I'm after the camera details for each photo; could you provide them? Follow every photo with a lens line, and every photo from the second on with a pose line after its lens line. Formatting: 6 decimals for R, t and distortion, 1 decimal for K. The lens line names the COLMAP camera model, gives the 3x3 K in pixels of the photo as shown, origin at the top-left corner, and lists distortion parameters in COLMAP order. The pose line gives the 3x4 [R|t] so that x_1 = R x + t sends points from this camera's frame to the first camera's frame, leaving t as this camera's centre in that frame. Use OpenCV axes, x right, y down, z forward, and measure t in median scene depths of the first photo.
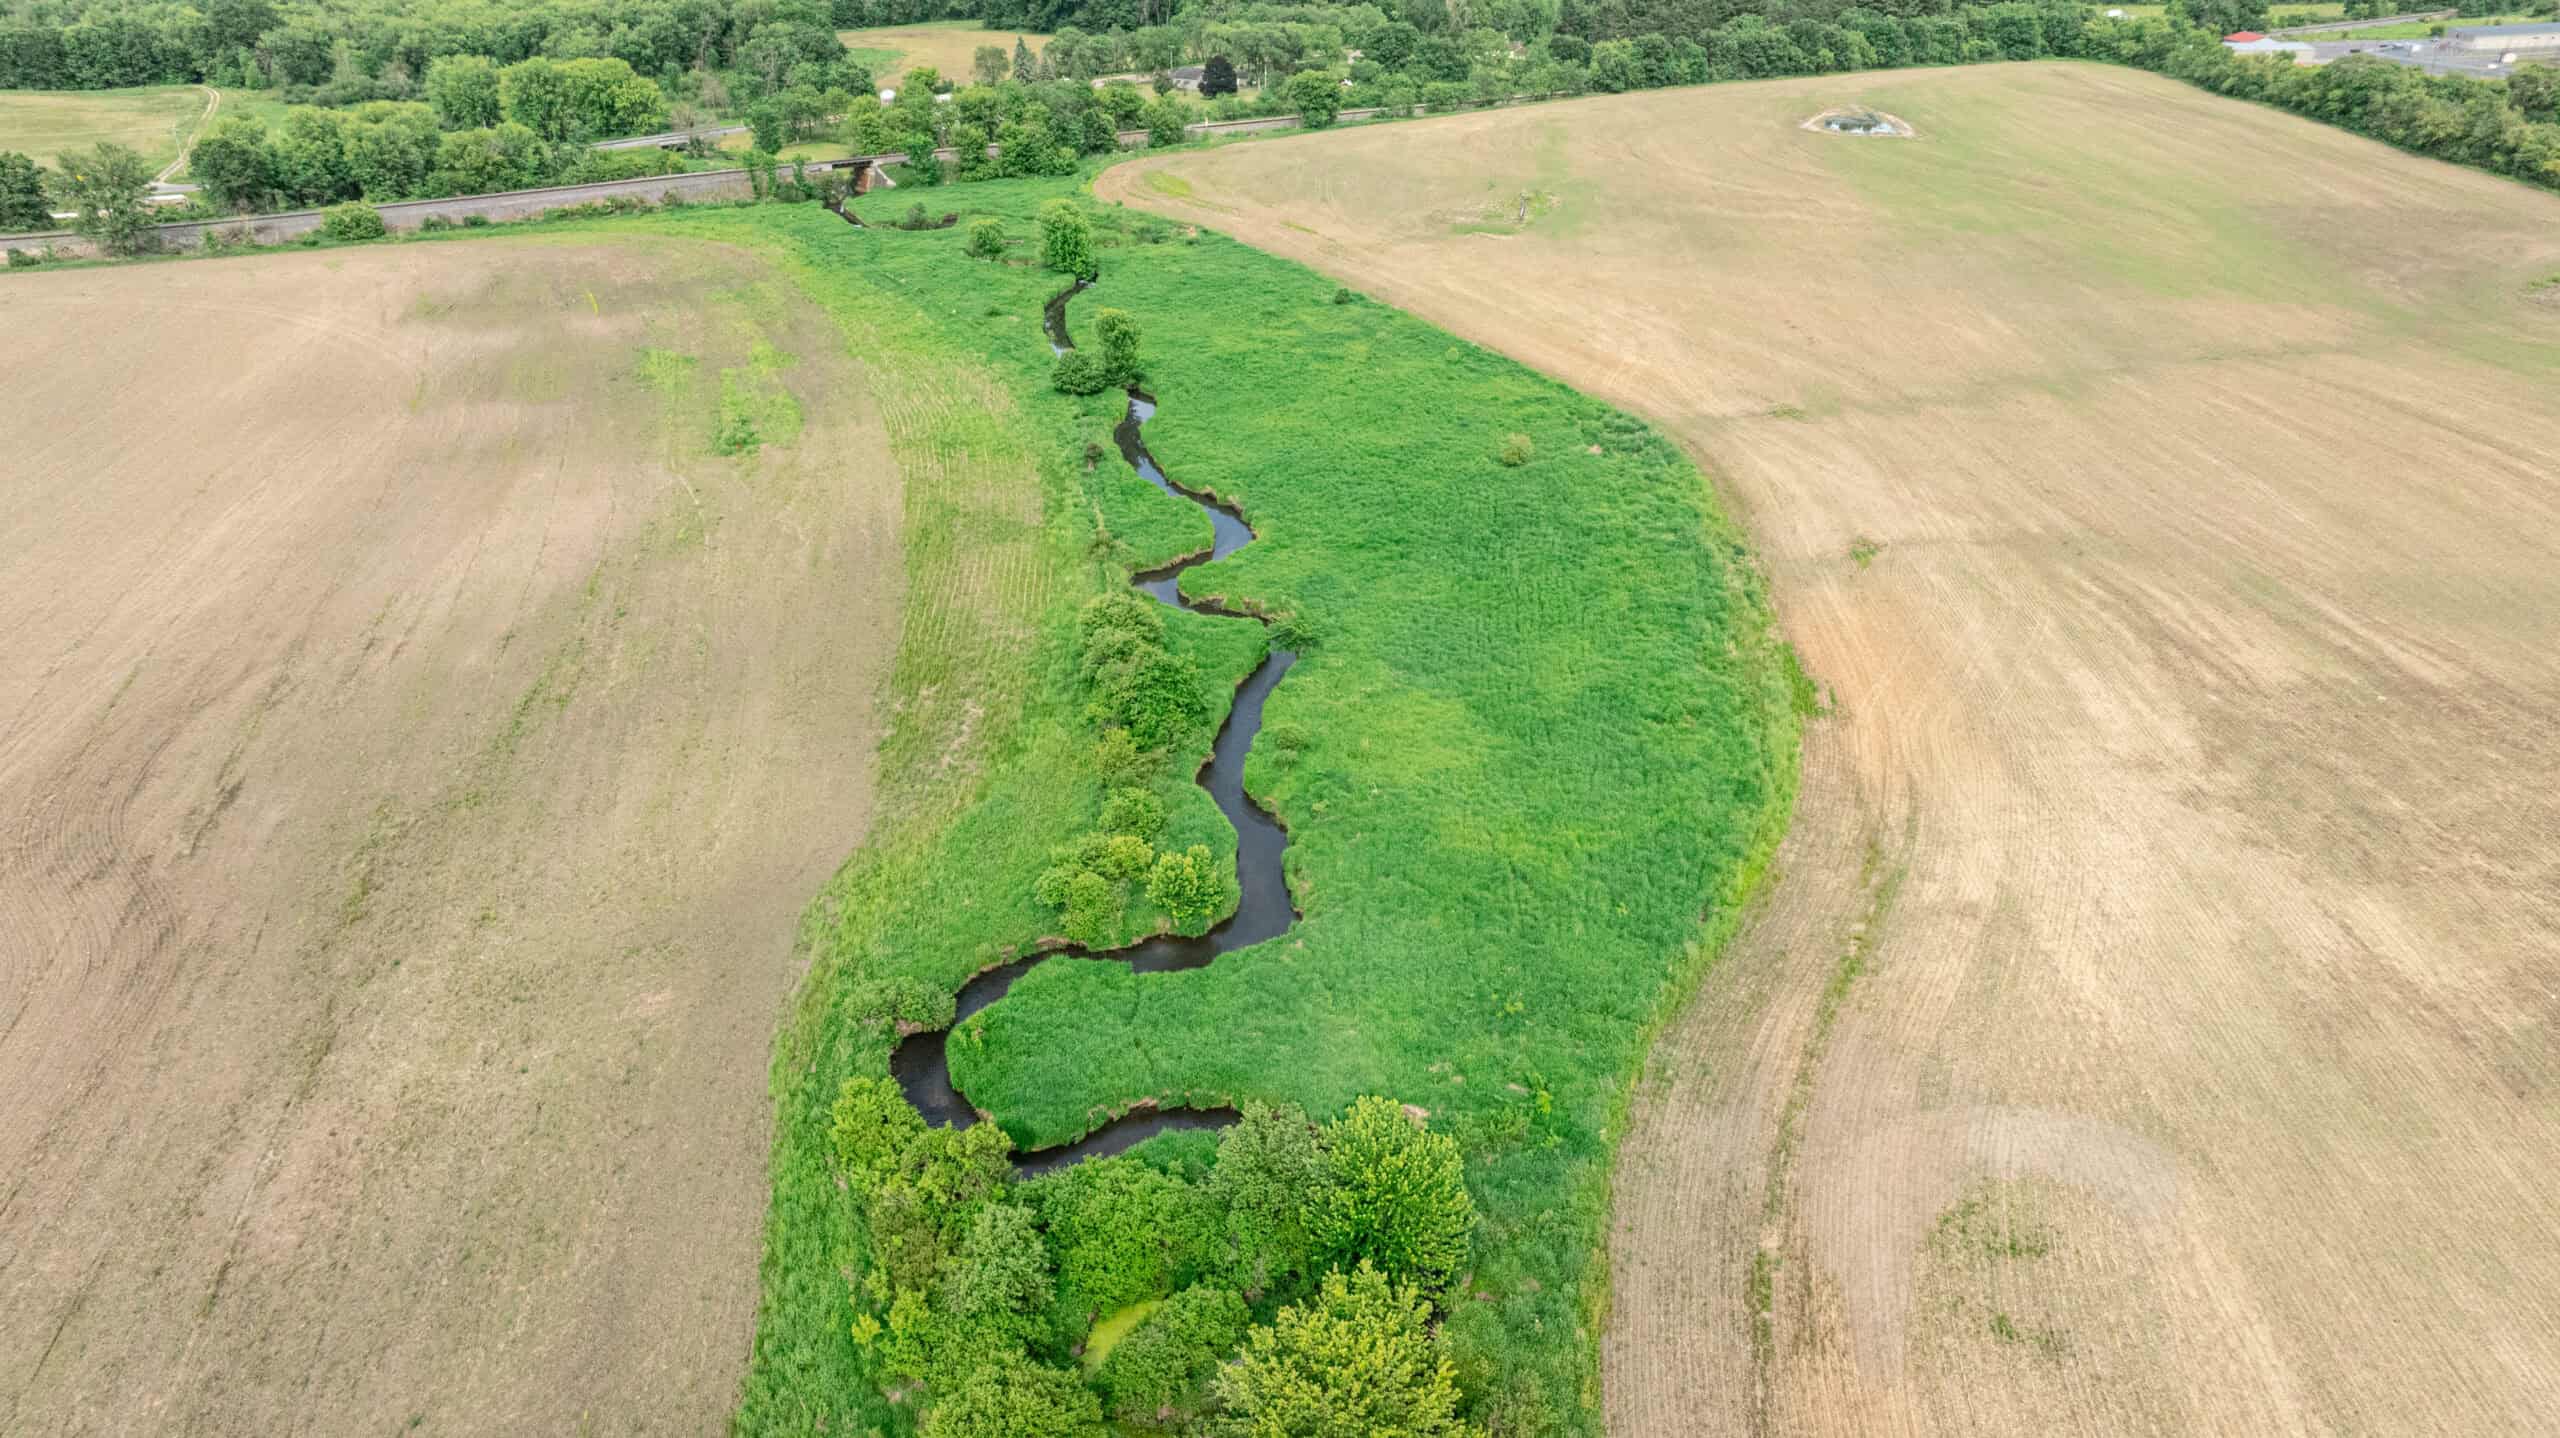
lens RADIAL K [[1793.0, 0, 1278.0], [0, 1793.0, 706.3], [0, 0, 1]] dist [-0.040072, 0.037727]
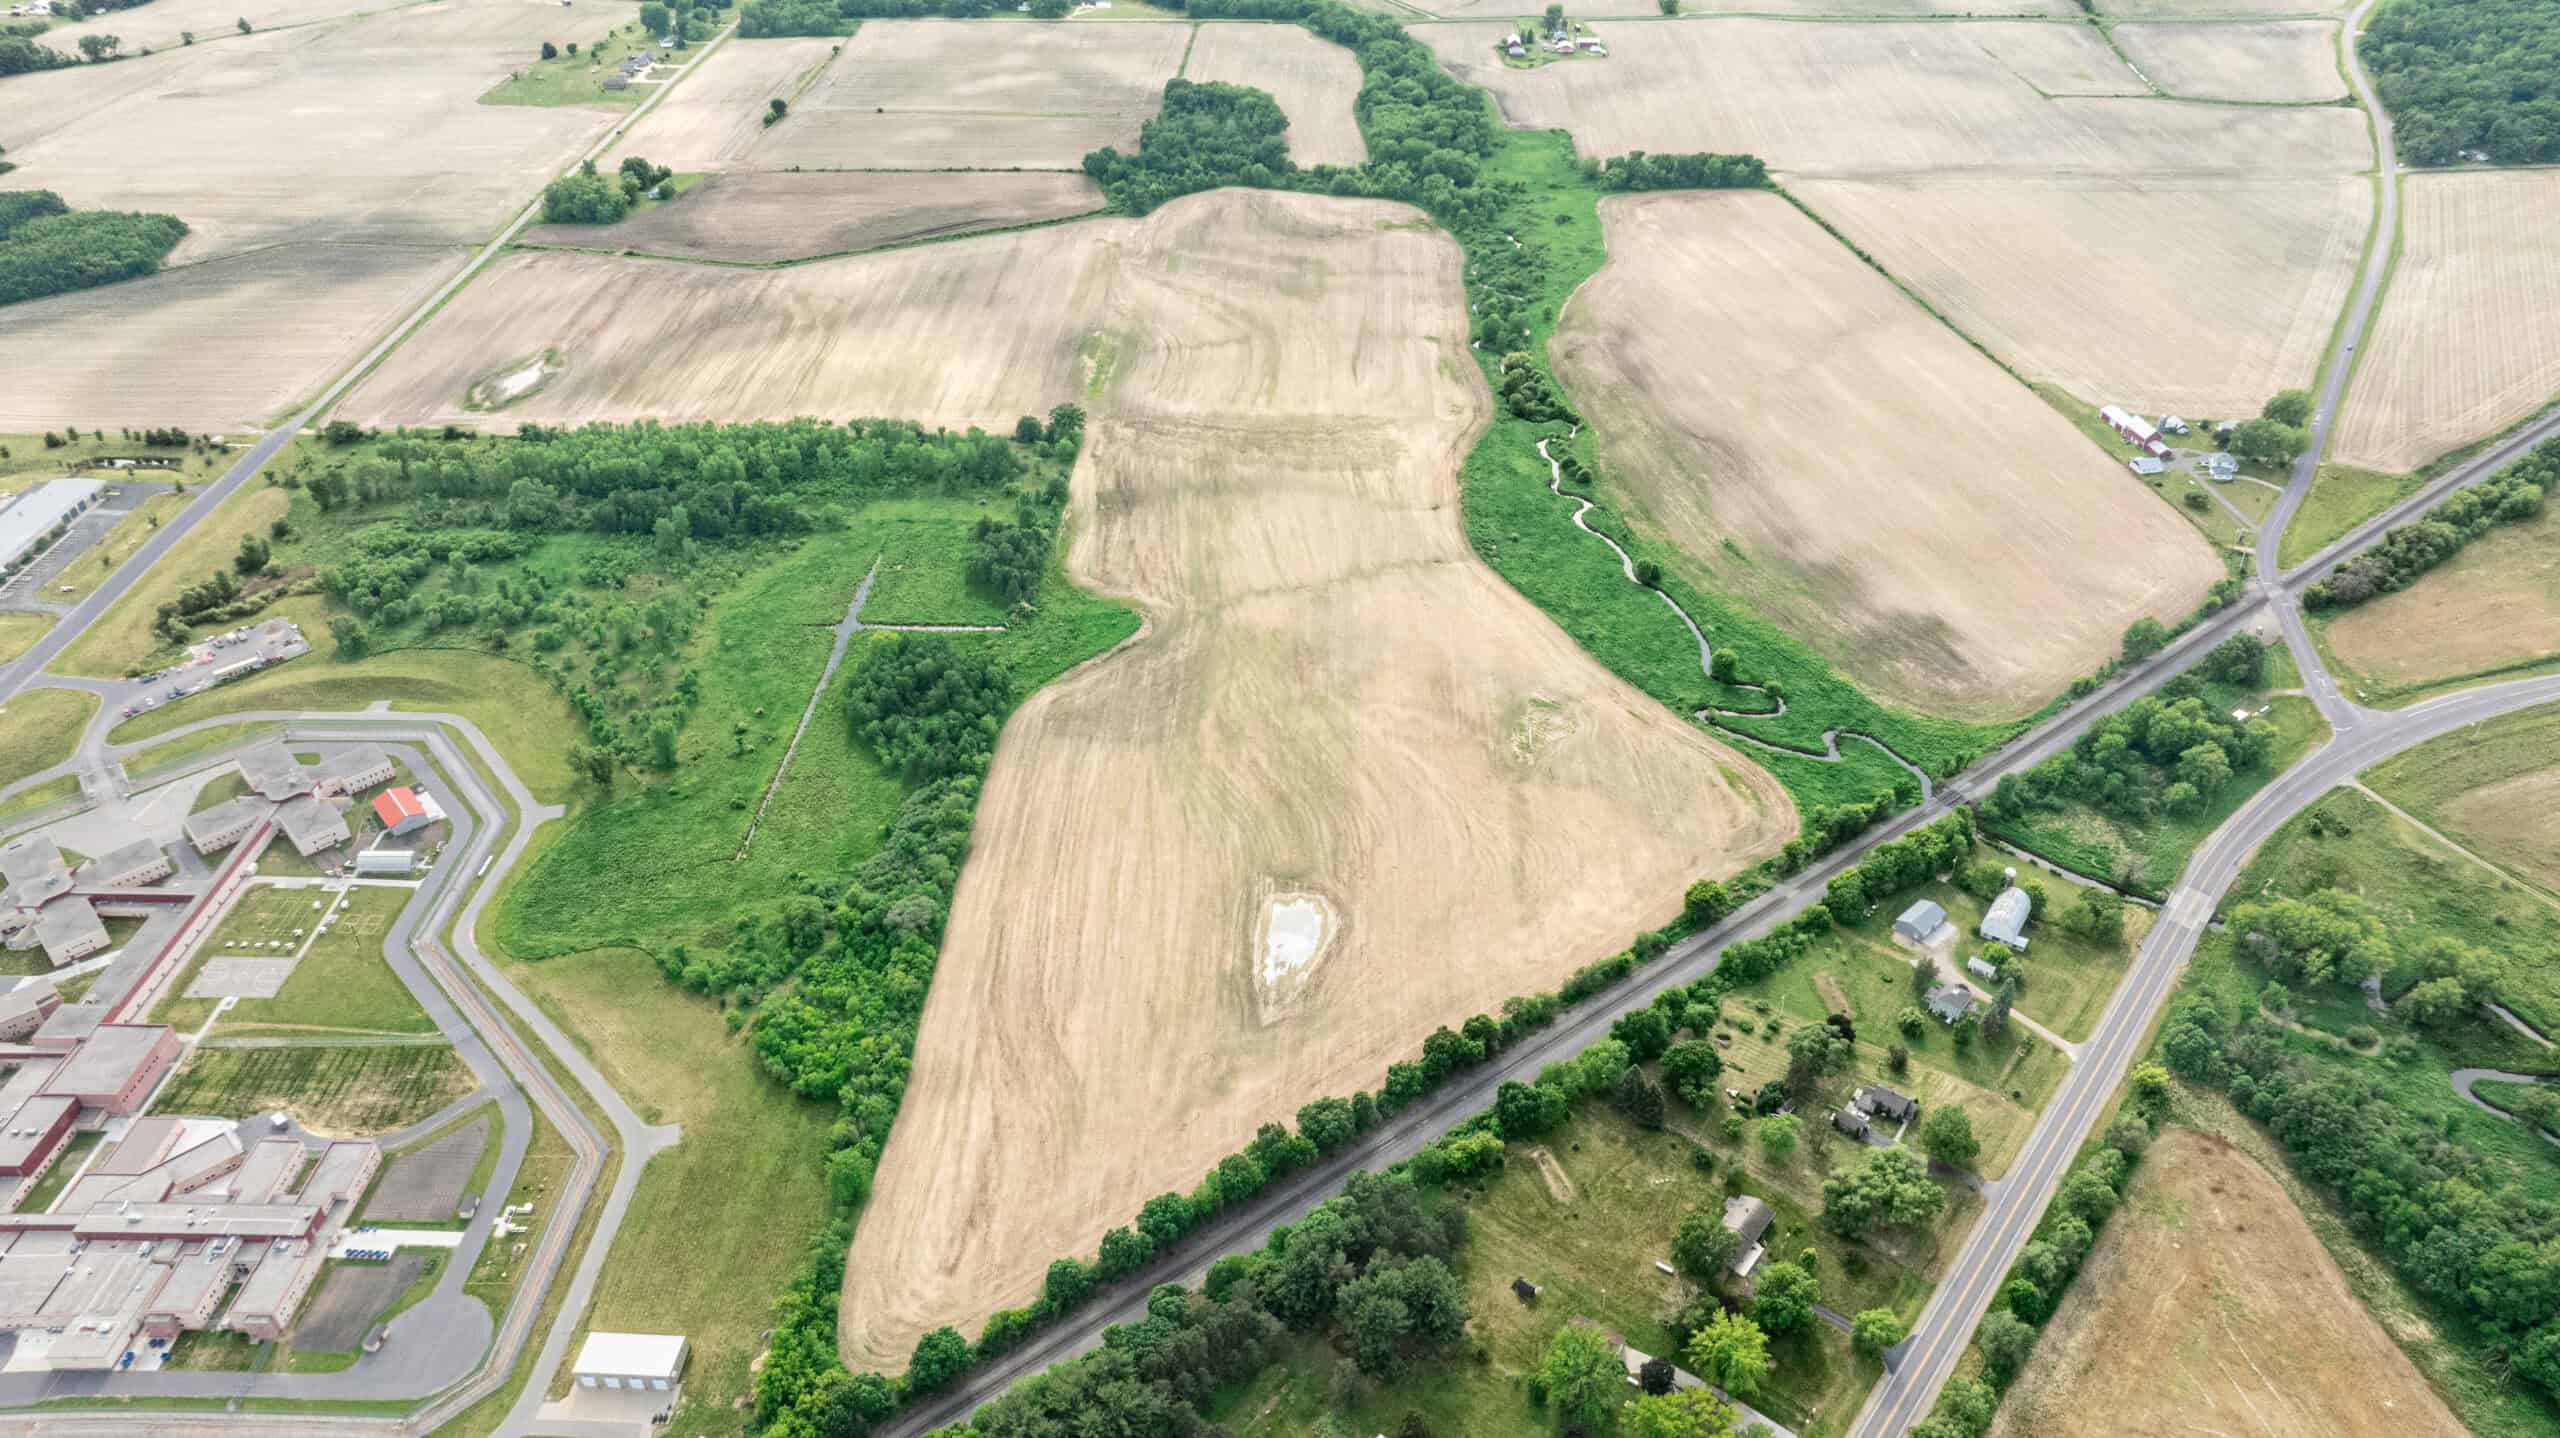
lens RADIAL K [[1793.0, 0, 1272.6], [0, 1793.0, 734.1], [0, 0, 1]] dist [-0.040072, 0.037727]
pose [[-0.998476, 0.043766, -0.033606, 0.469797], [-0.008153, 0.485331, 0.874292, -1.931866], [0.054574, 0.873234, -0.484235, 1.879507]]
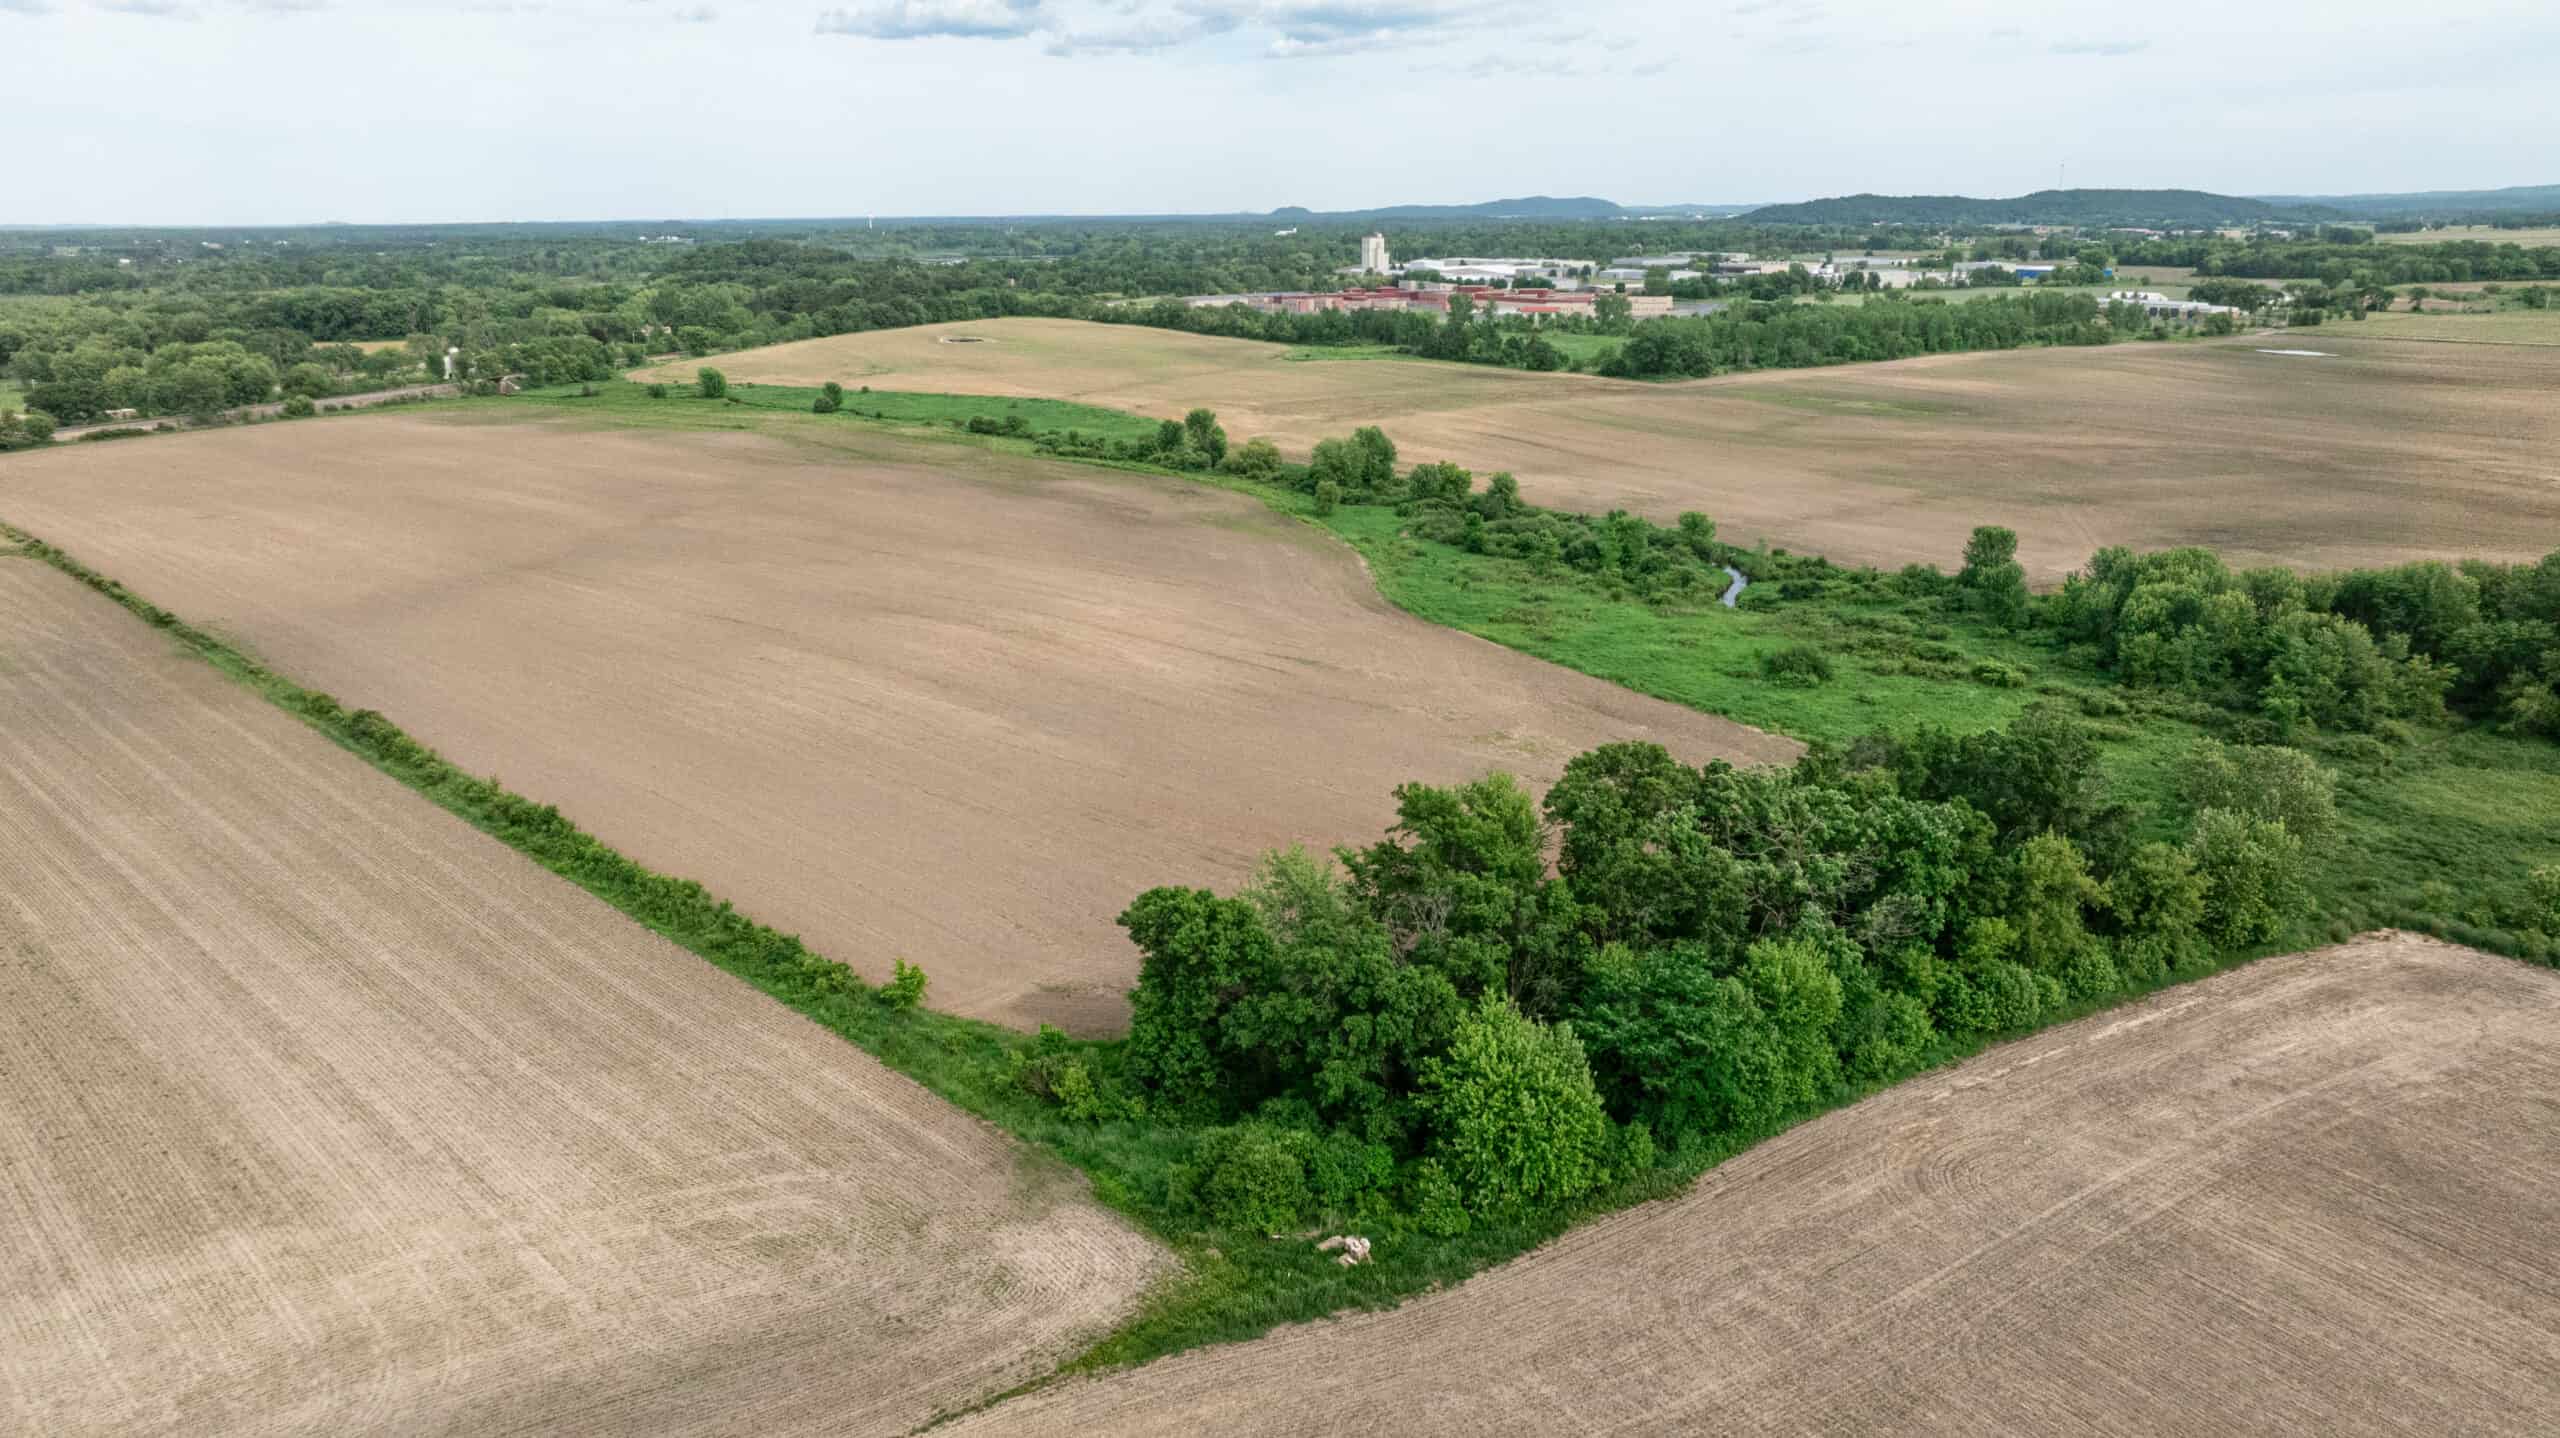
lens RADIAL K [[1793.0, 0, 1286.0], [0, 1793.0, 709.7], [0, 0, 1]] dist [-0.040072, 0.037727]
pose [[0.797179, -0.165580, 0.580593, -0.767343], [0.263961, 0.960463, -0.088514, 0.424395], [-0.542983, 0.223816, 0.809368, -0.893126]]
